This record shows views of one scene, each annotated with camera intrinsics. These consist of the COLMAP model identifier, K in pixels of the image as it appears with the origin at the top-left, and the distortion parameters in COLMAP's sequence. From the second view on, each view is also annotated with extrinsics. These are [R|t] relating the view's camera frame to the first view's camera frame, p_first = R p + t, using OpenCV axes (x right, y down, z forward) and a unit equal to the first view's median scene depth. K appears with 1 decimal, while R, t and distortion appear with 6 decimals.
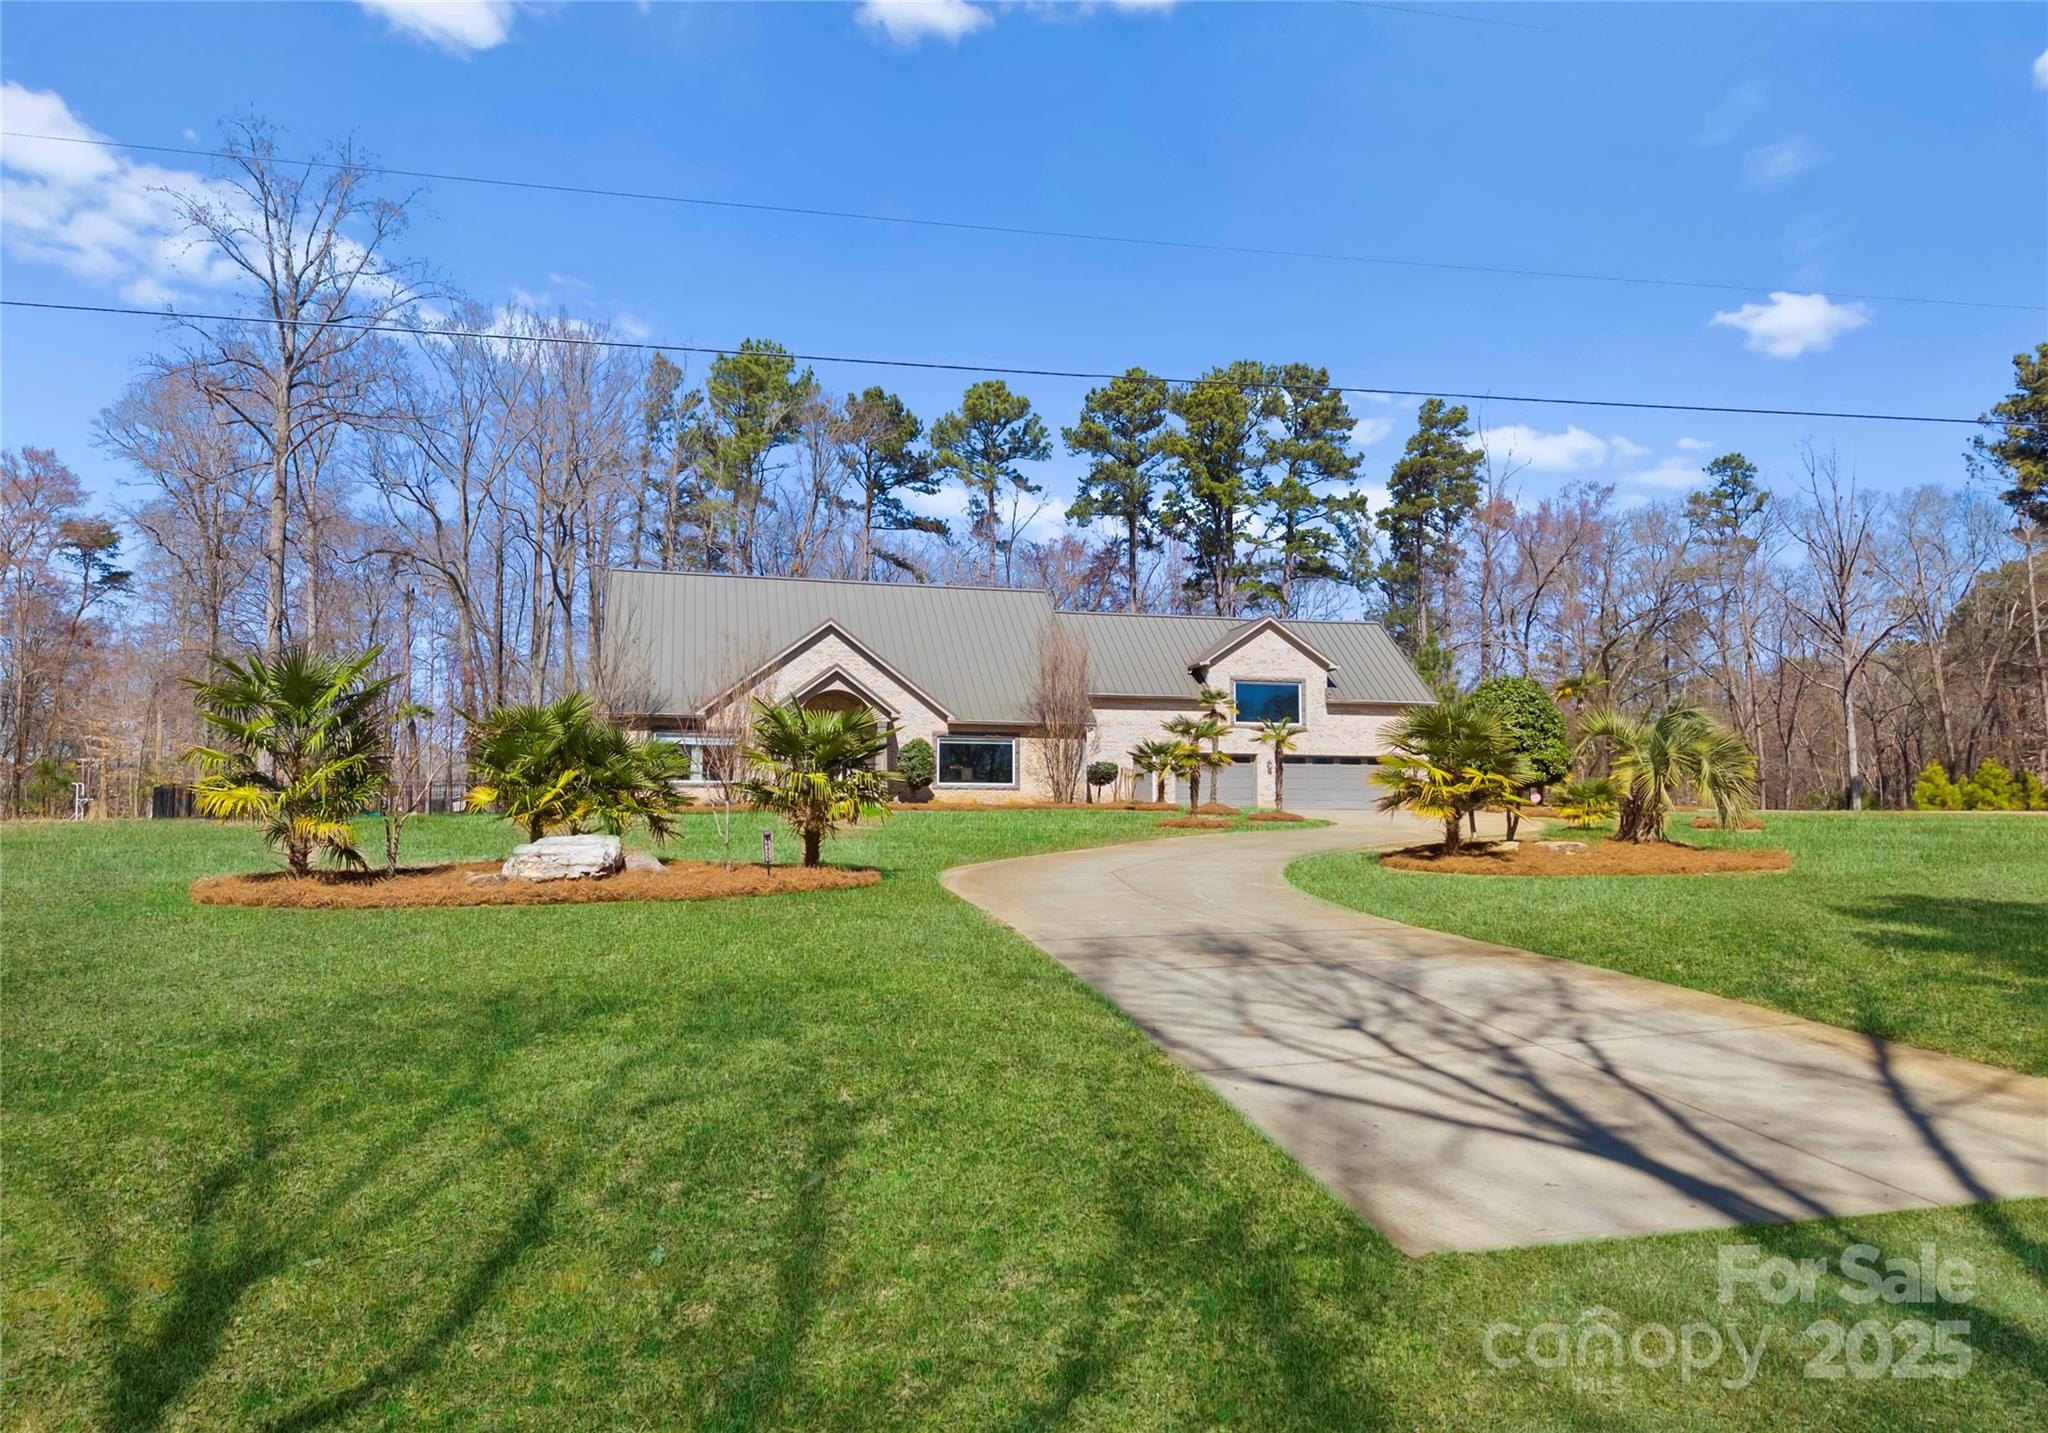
lens RADIAL K [[1571.8, 0, 1029.2], [0, 1571.8, 805.4], [0, 0, 1]] dist [0.053636, 0.012327]
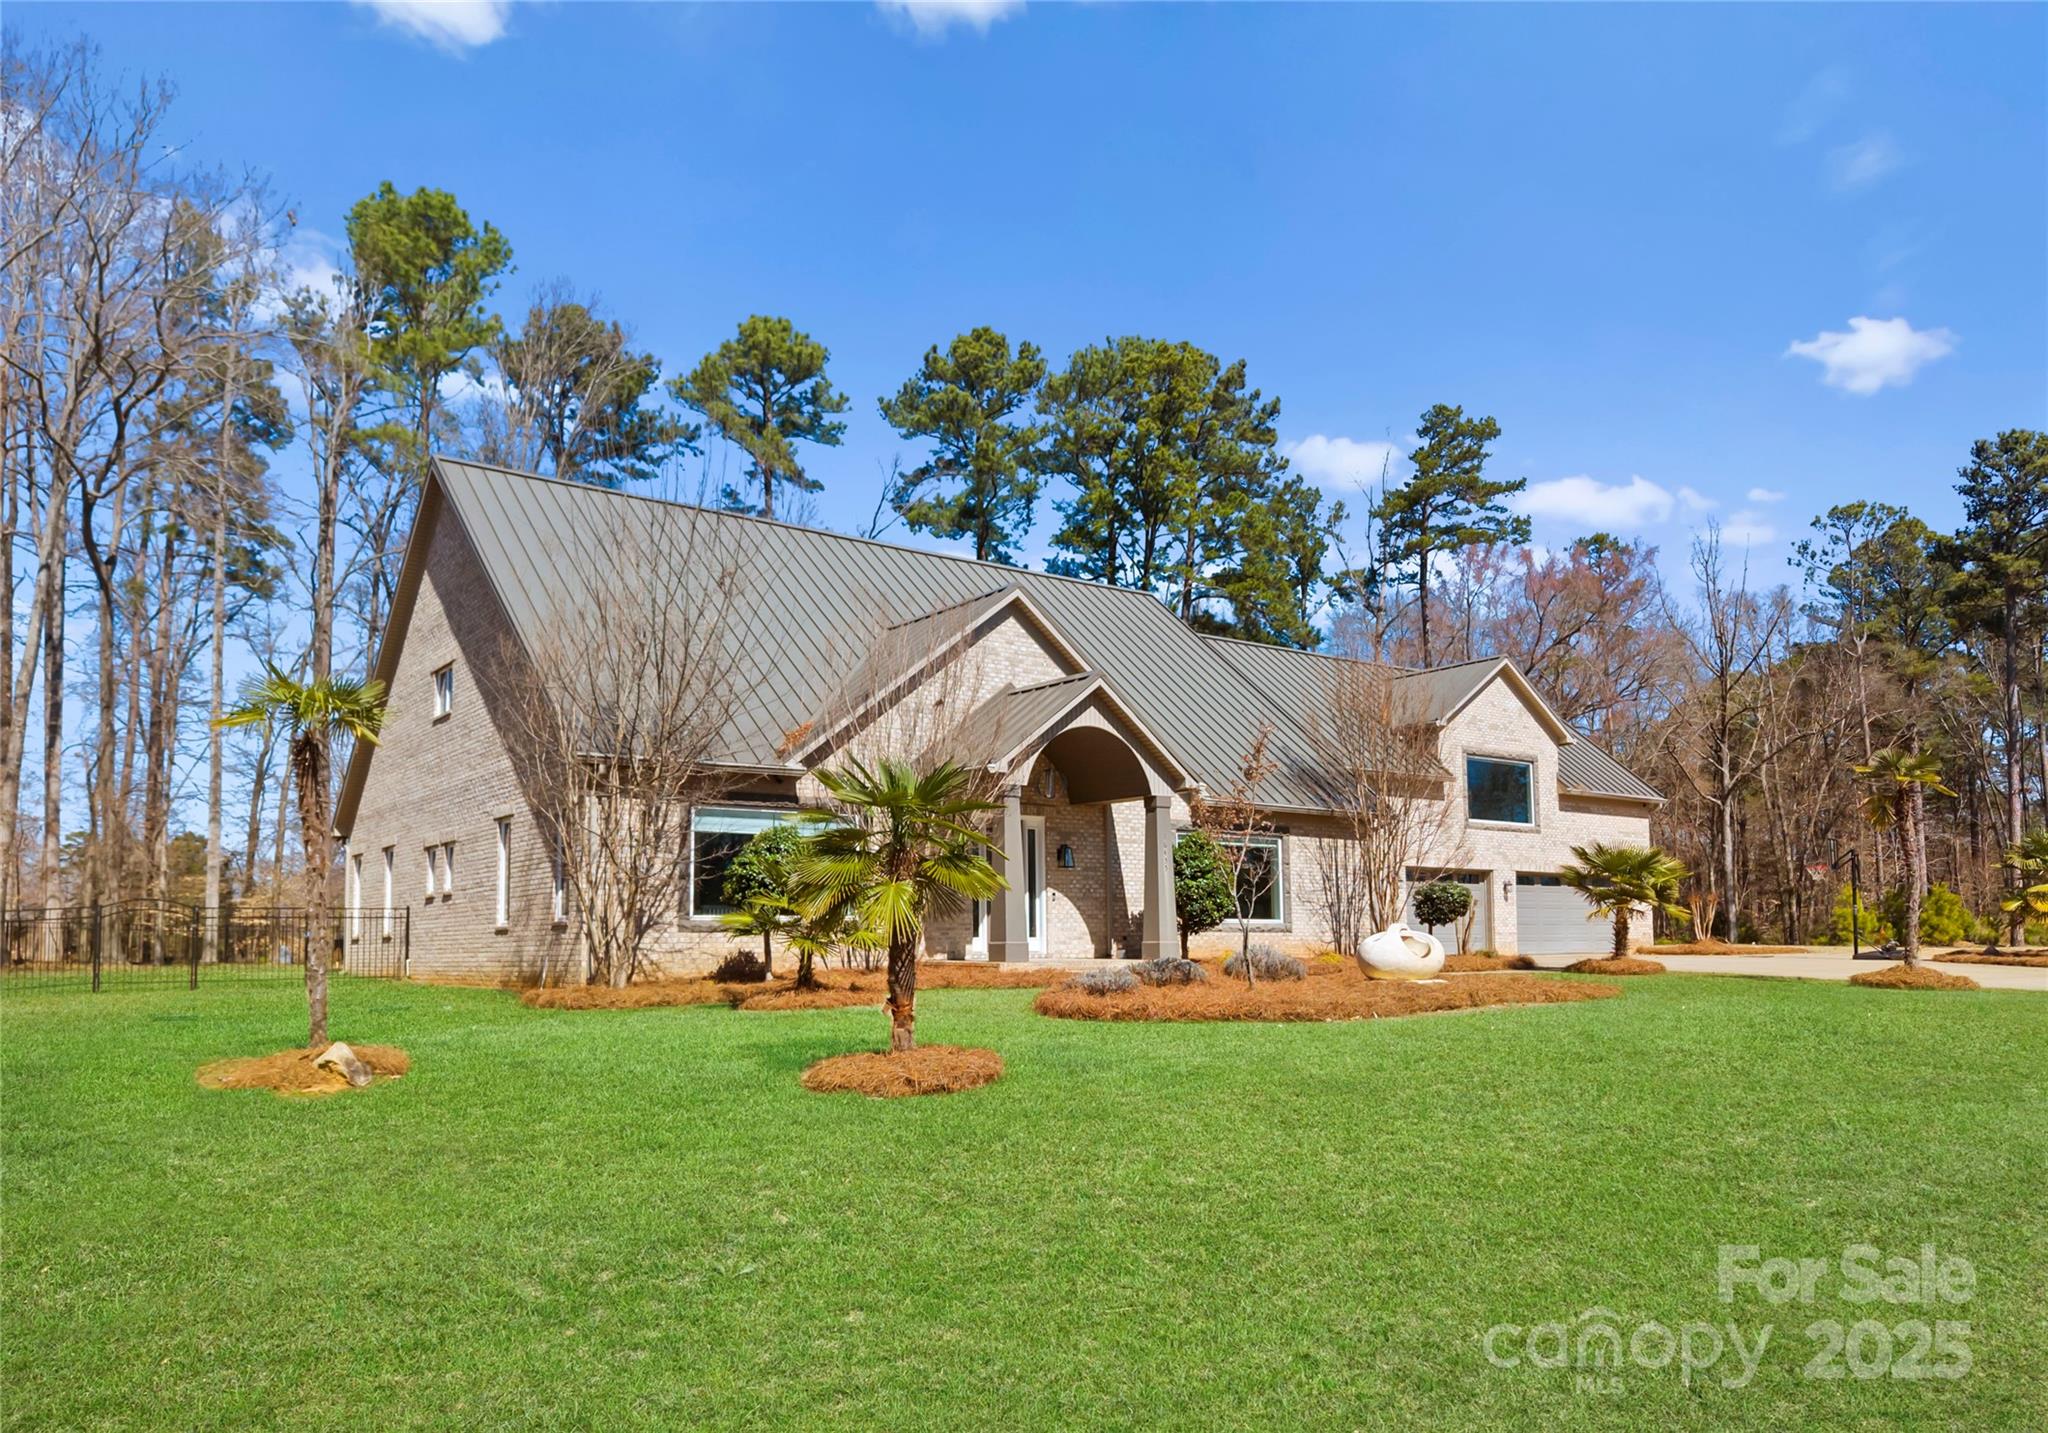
lens RADIAL K [[1571.8, 0, 1029.2], [0, 1571.8, 805.4], [0, 0, 1]] dist [0.053636, 0.012327]
pose [[0.910320, 0.028316, 0.412935, -0.211672], [0.001301, 0.997456, -0.071266, -0.009947], [-0.413903, 0.065413, 0.907968, 0.365578]]
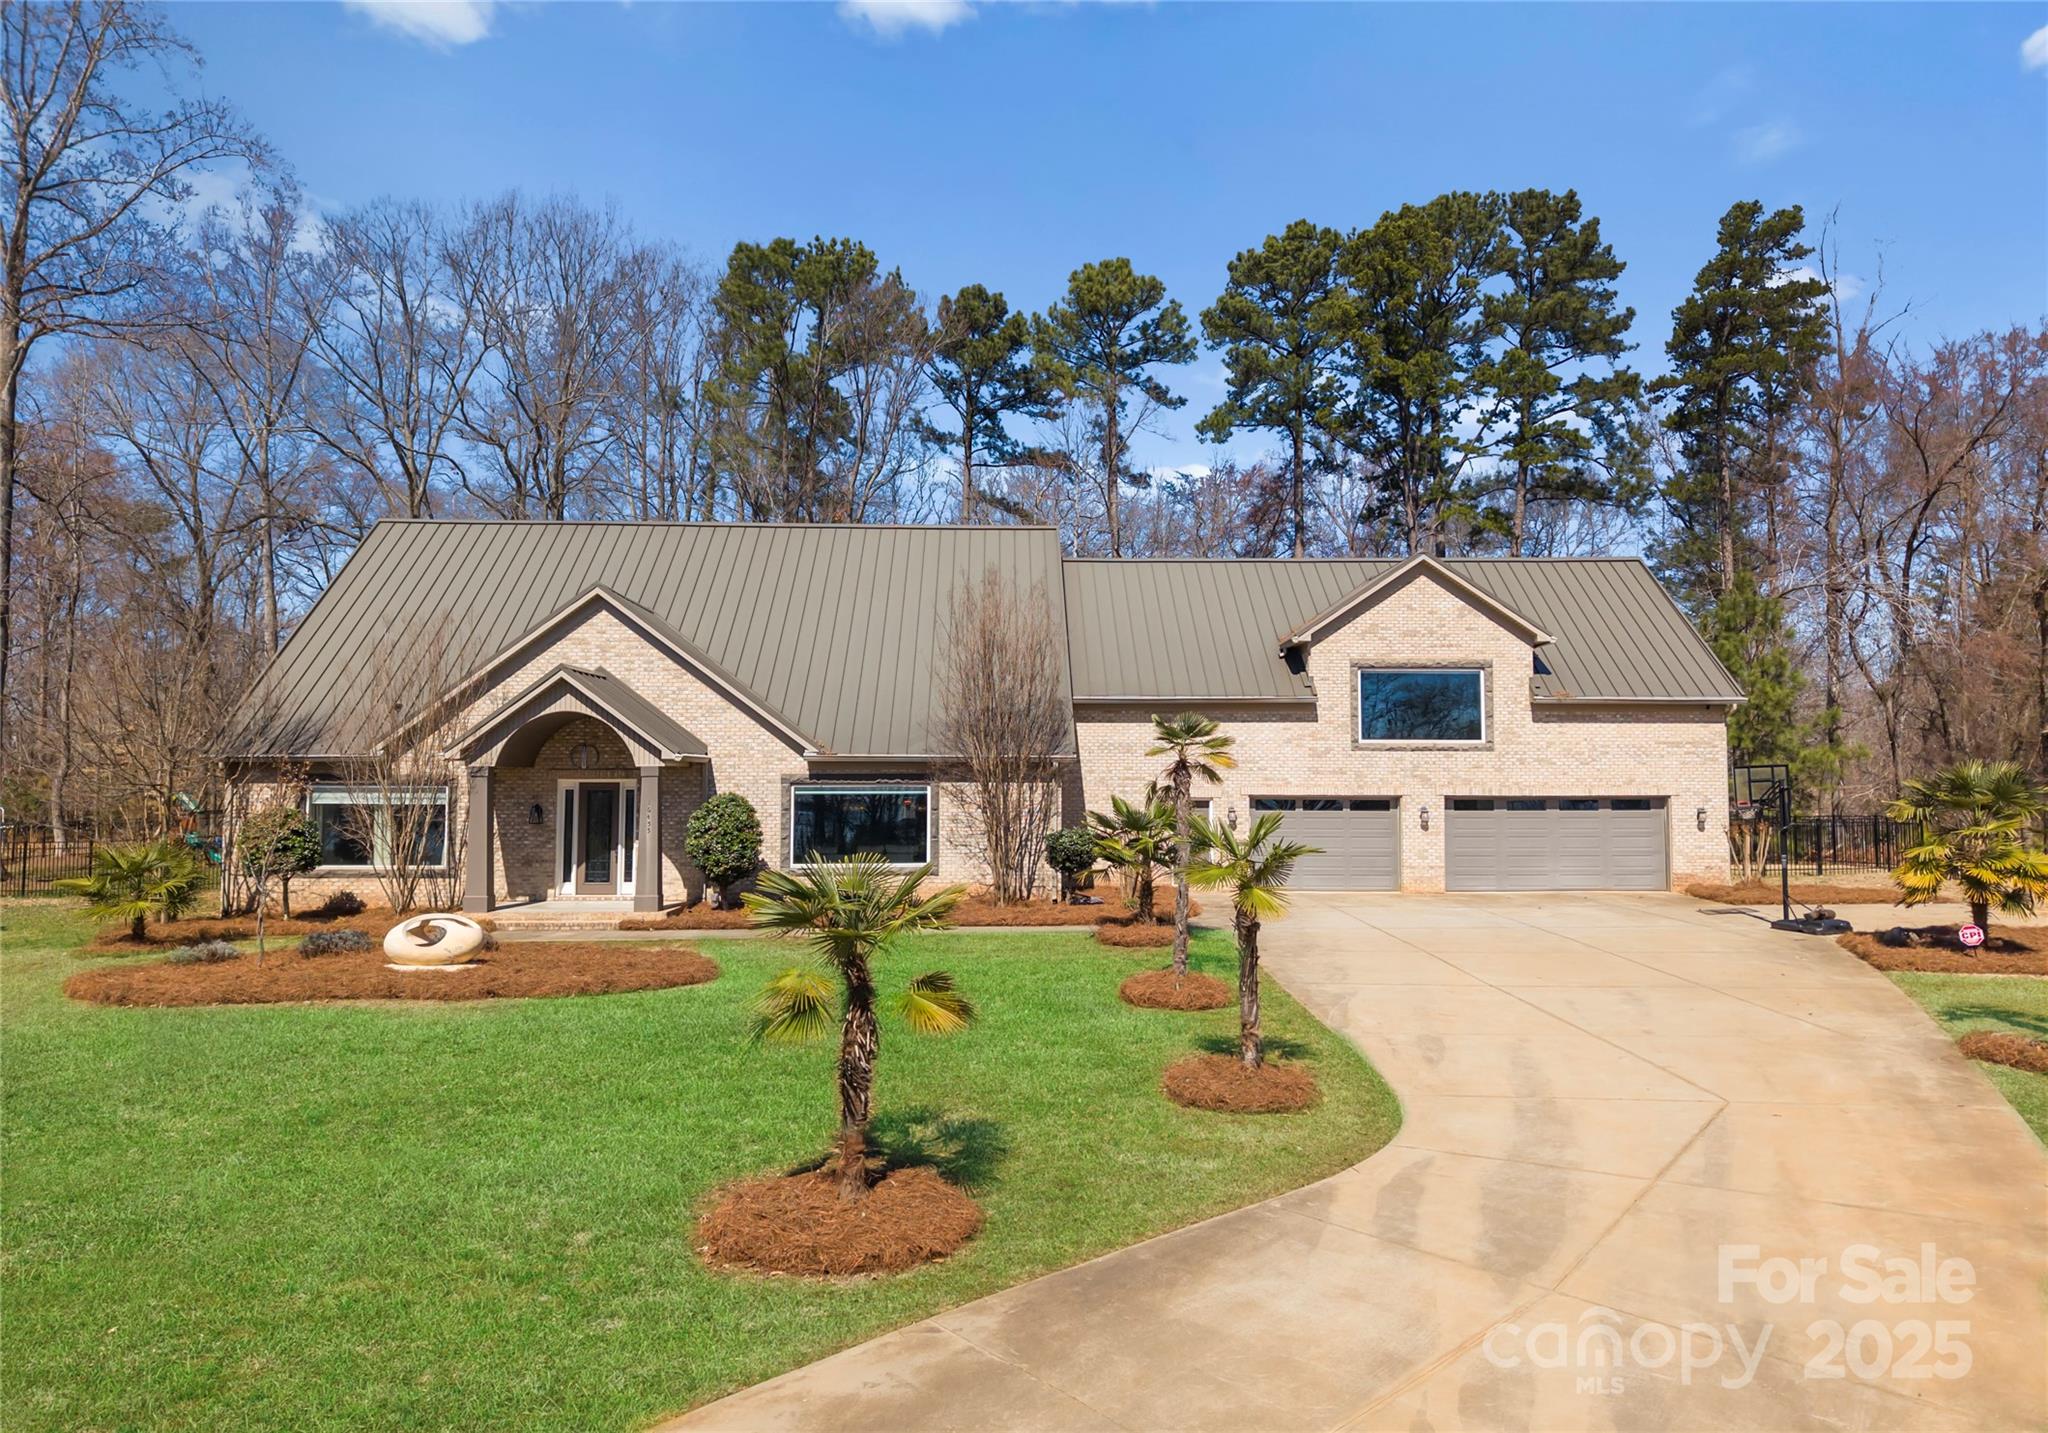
lens RADIAL K [[1419.5, 0, 1020.5], [0, 1419.5, 768.7], [0, 0, 1]] dist [-0.001743, 0.002114]
pose [[0.972944, -0.005559, -0.230972, 0.094873], [0.008657, 0.999886, 0.012403, -0.036448], [0.230877, -0.014067, 0.972881, 0.344848]]
